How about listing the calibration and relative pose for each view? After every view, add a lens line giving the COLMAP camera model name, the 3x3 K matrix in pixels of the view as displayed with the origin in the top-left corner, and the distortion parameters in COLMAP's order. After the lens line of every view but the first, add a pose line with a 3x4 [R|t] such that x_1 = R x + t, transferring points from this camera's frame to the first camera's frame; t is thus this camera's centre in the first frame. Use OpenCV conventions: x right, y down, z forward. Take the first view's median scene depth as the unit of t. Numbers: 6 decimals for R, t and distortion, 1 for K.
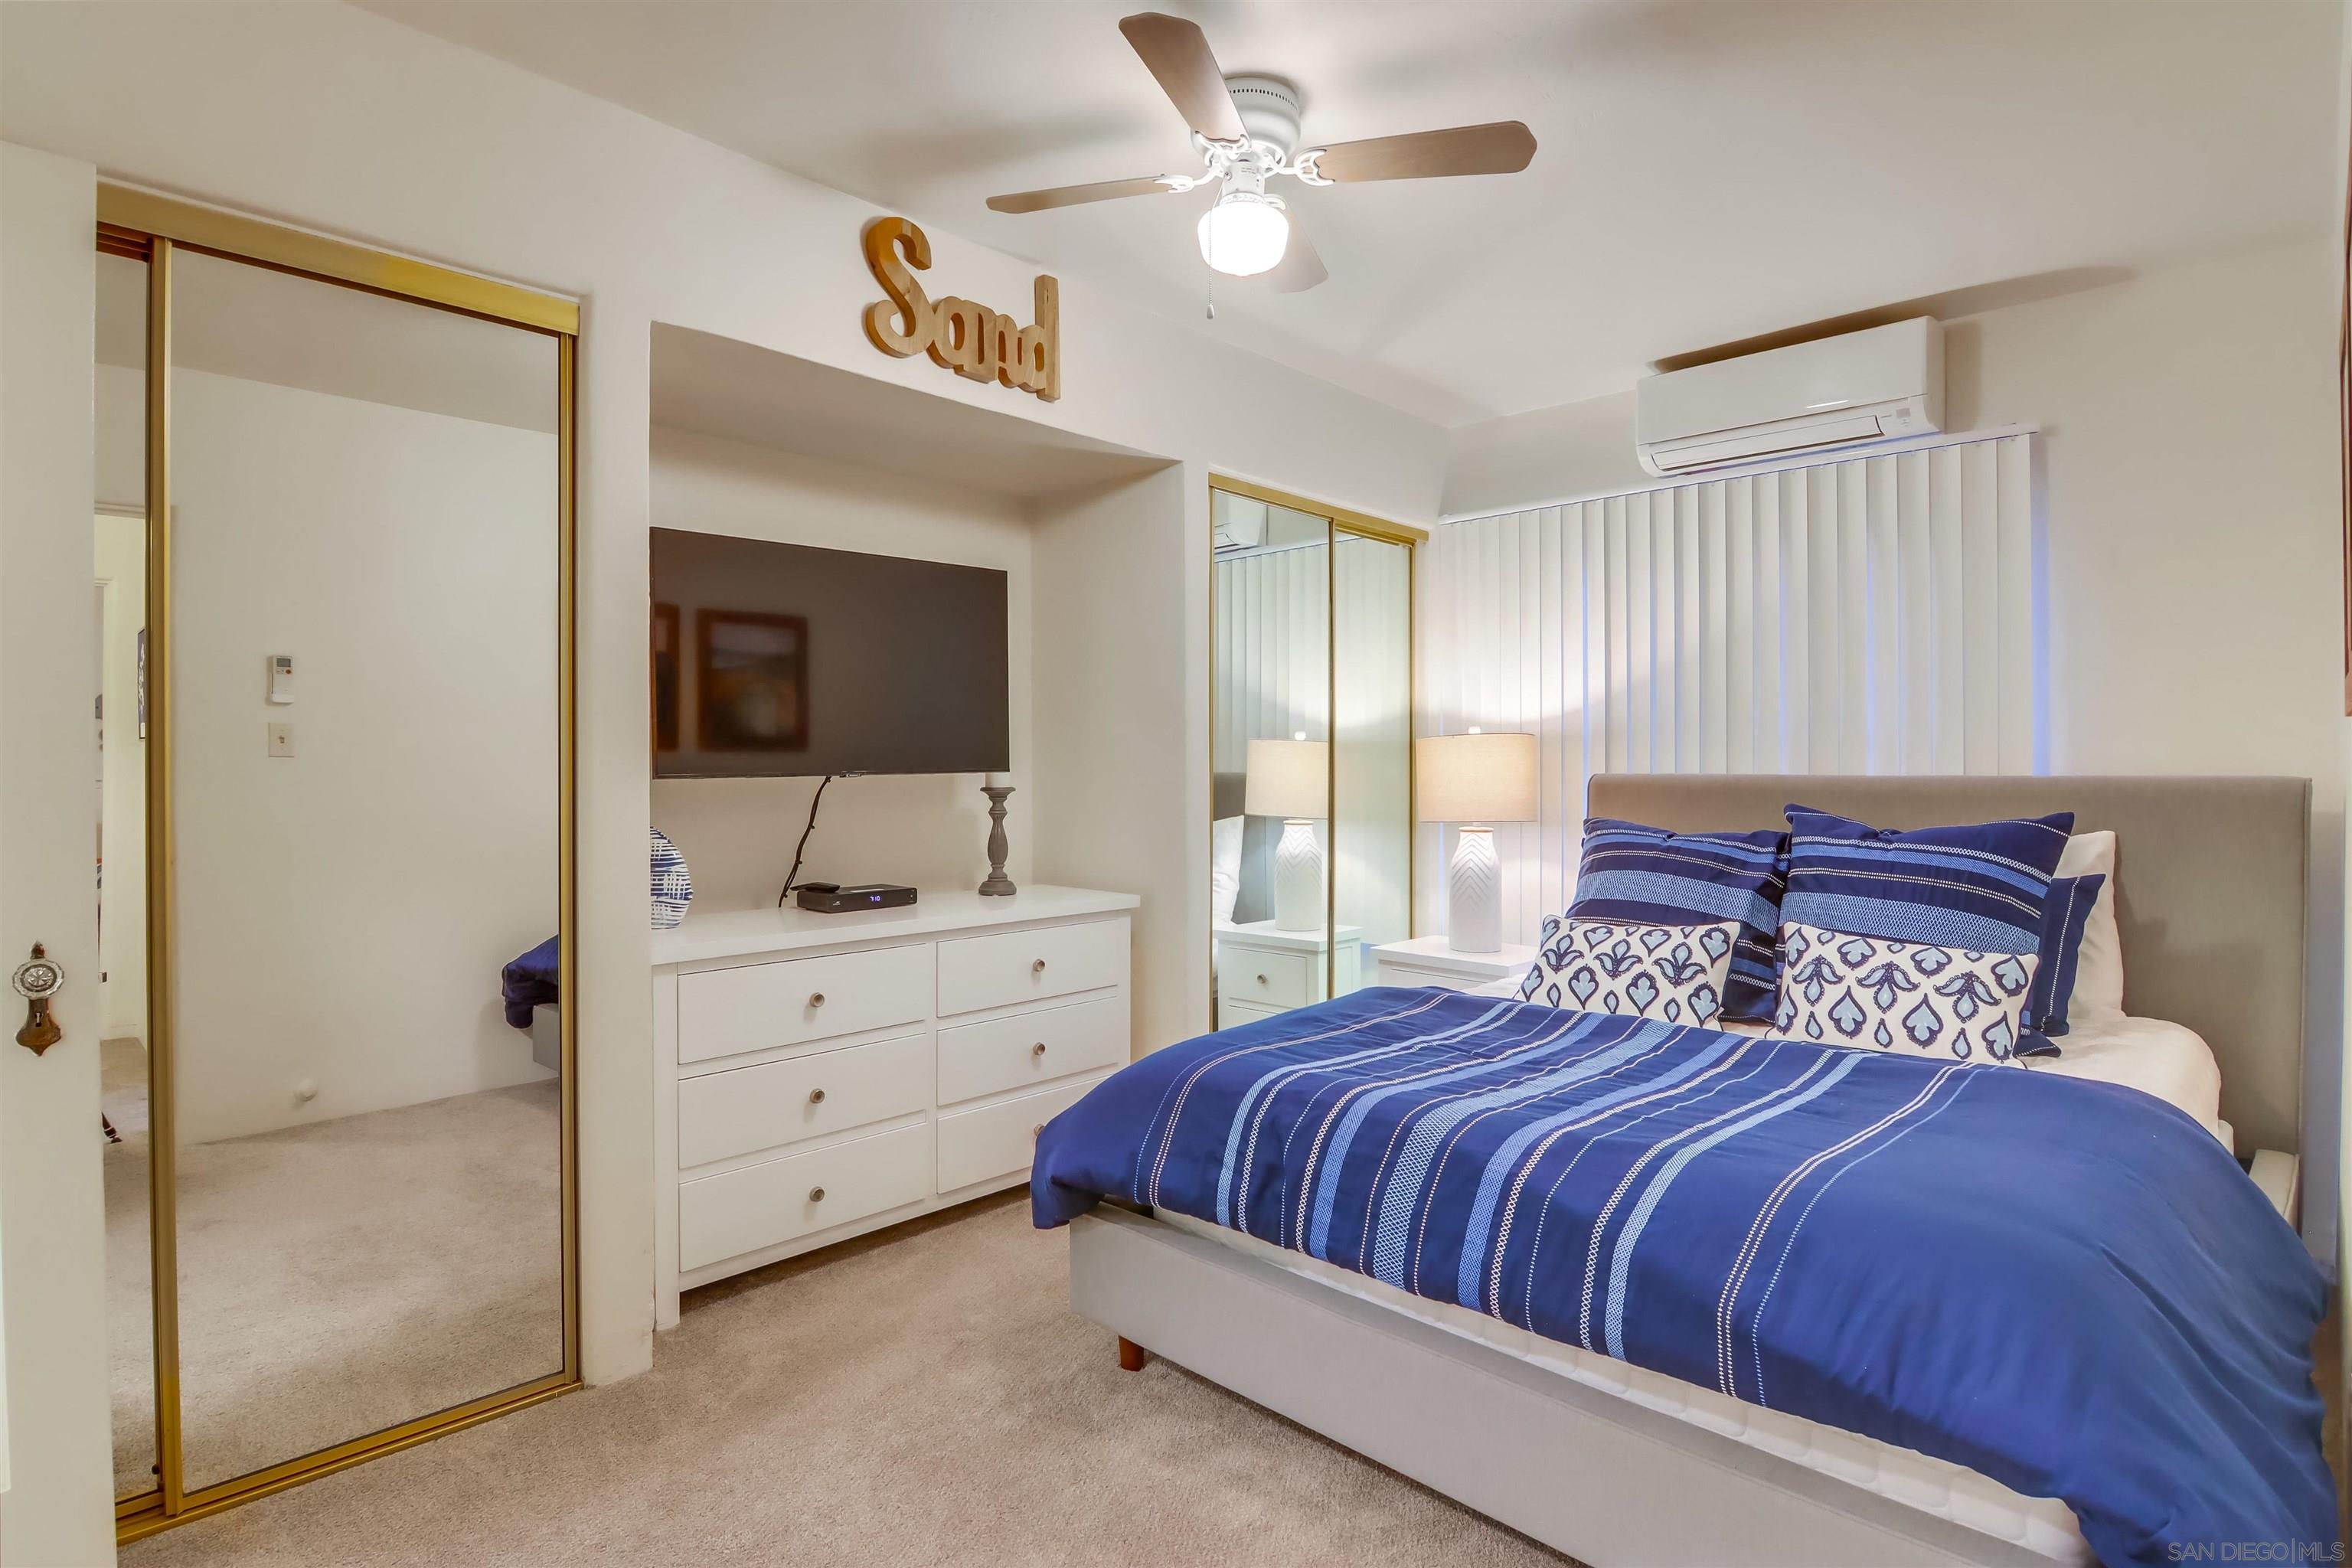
lens RADIAL K [[1218.0, 0, 1185.3], [0, 1218.0, 772.0], [0, 0, 1]] dist [0.002424, -0.014720]
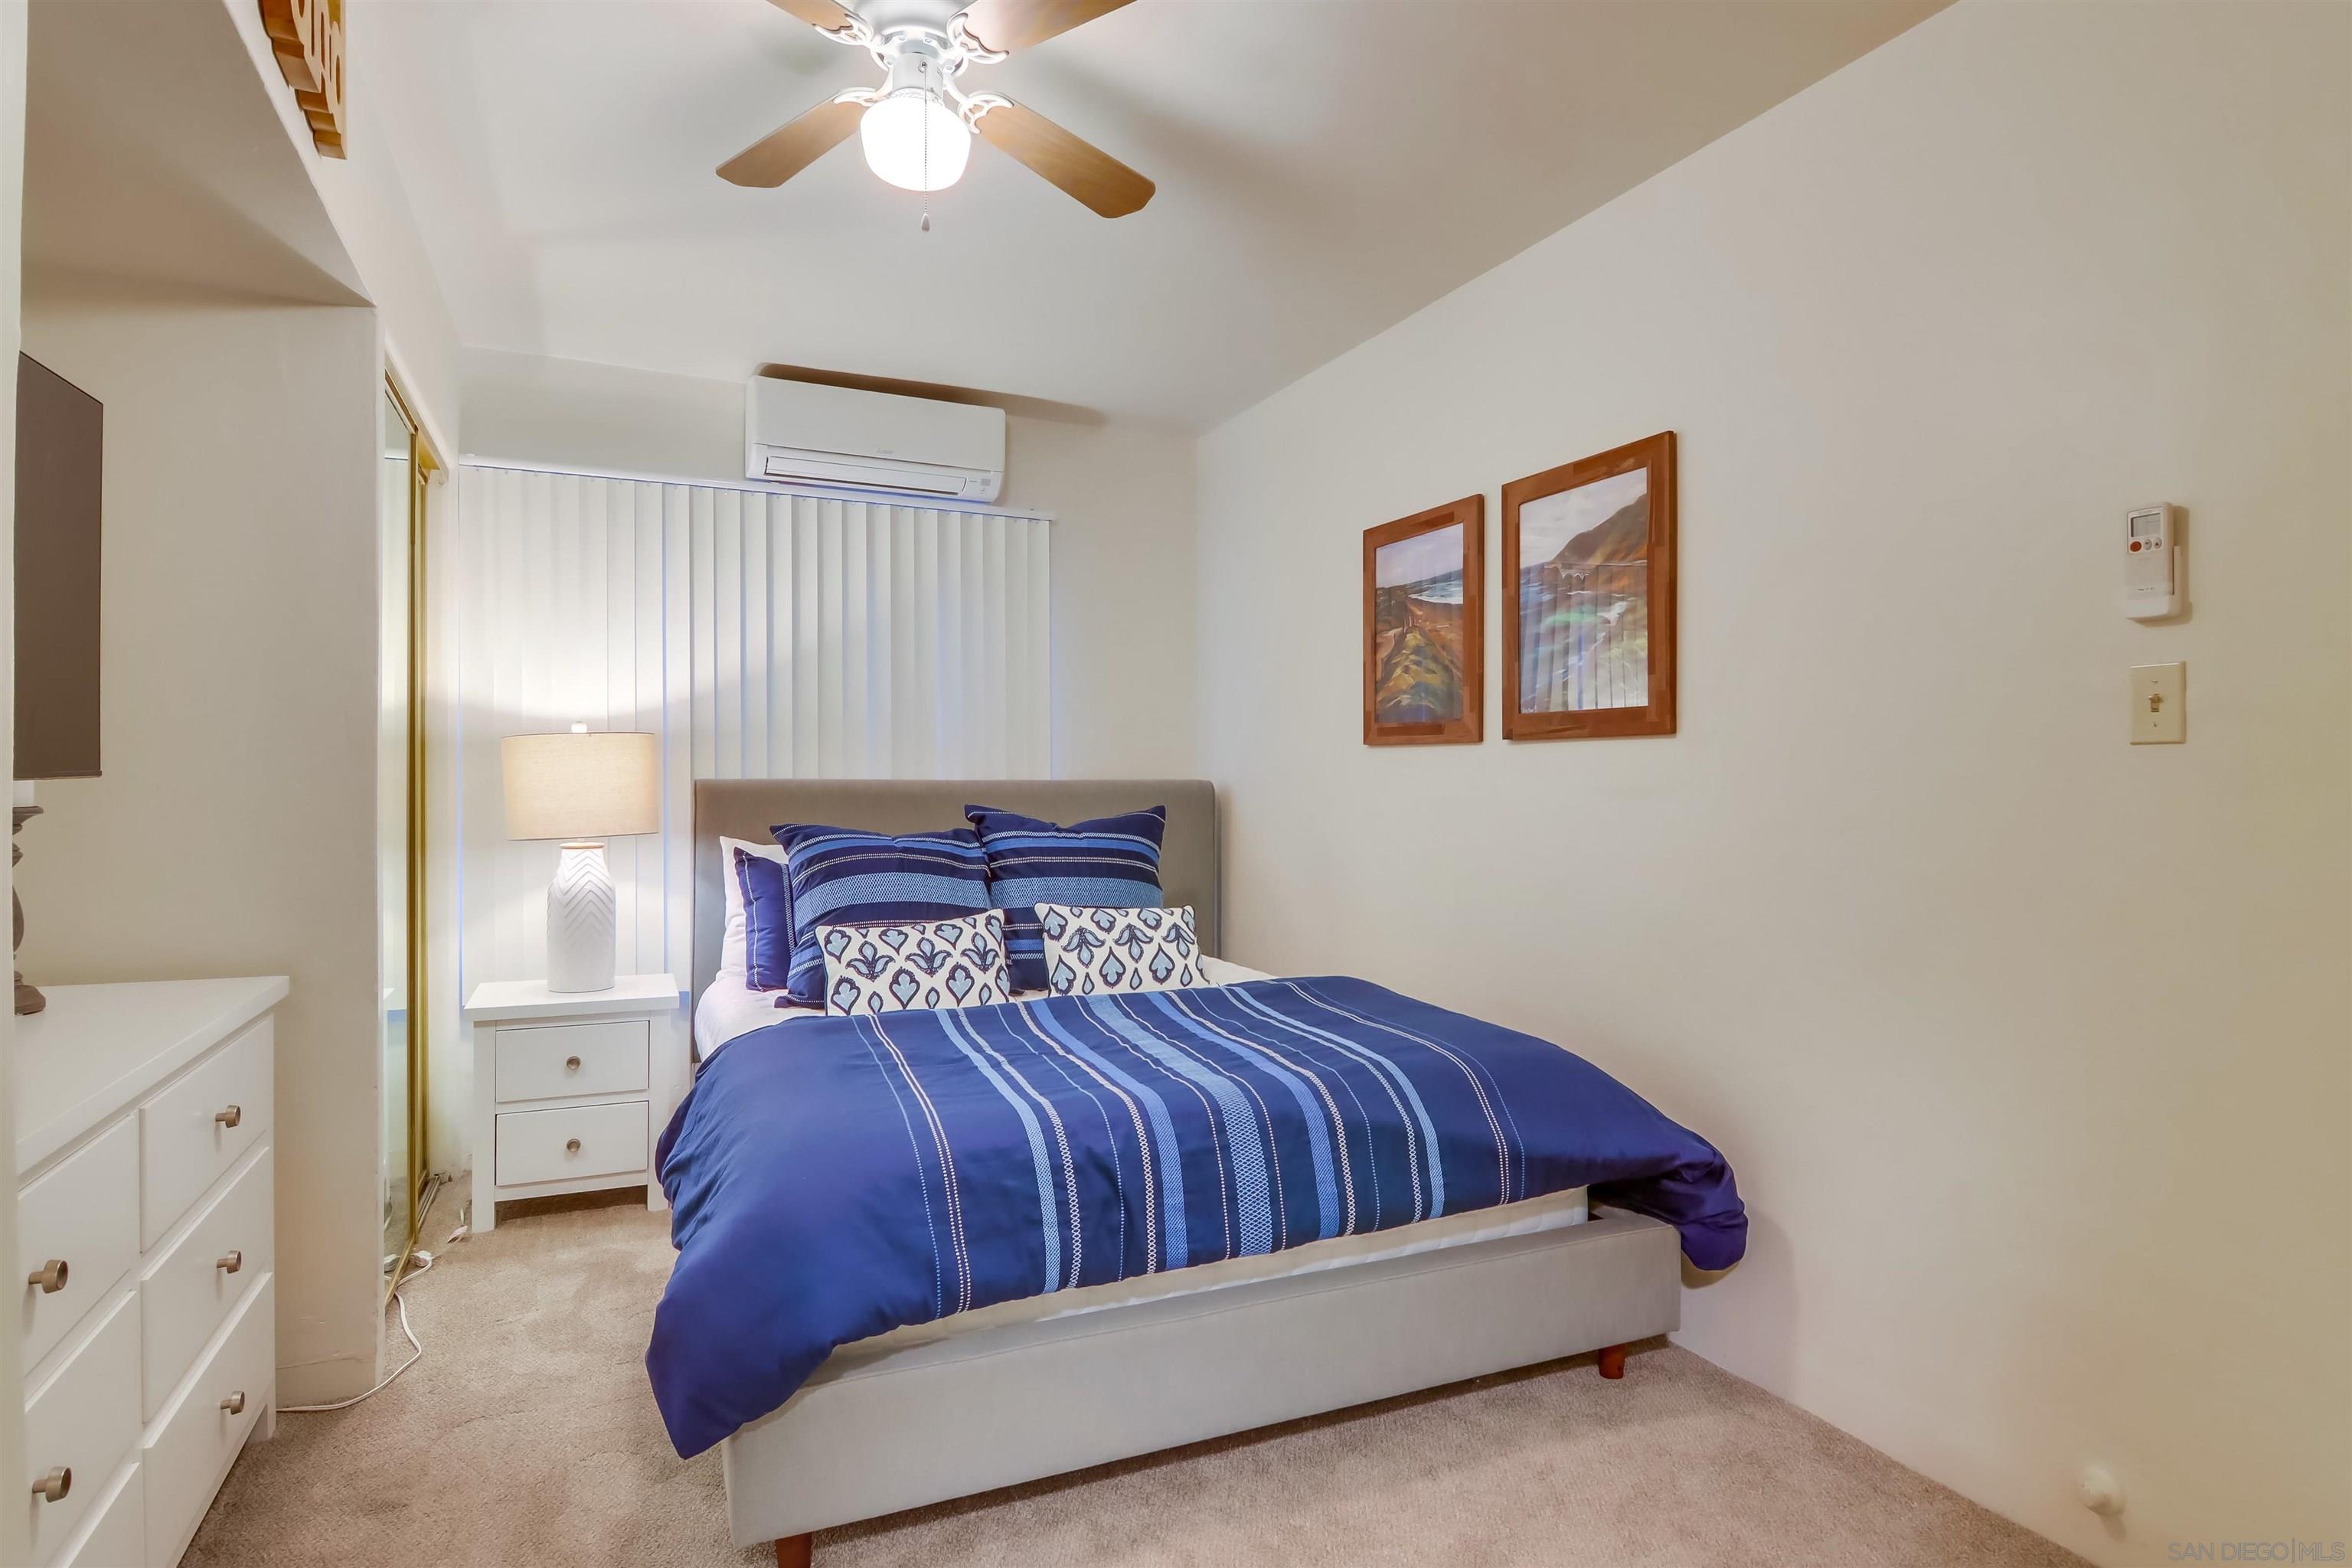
lens RADIAL K [[1218.0, 0, 1185.3], [0, 1218.0, 772.0], [0, 0, 1]] dist [0.002424, -0.014720]
pose [[0.370830, 0.001577, 0.928699, -0.564347], [0.000666, 0.999998, -0.001964, -0.002525], [-0.928700, 0.001347, 0.370828, 0.433950]]
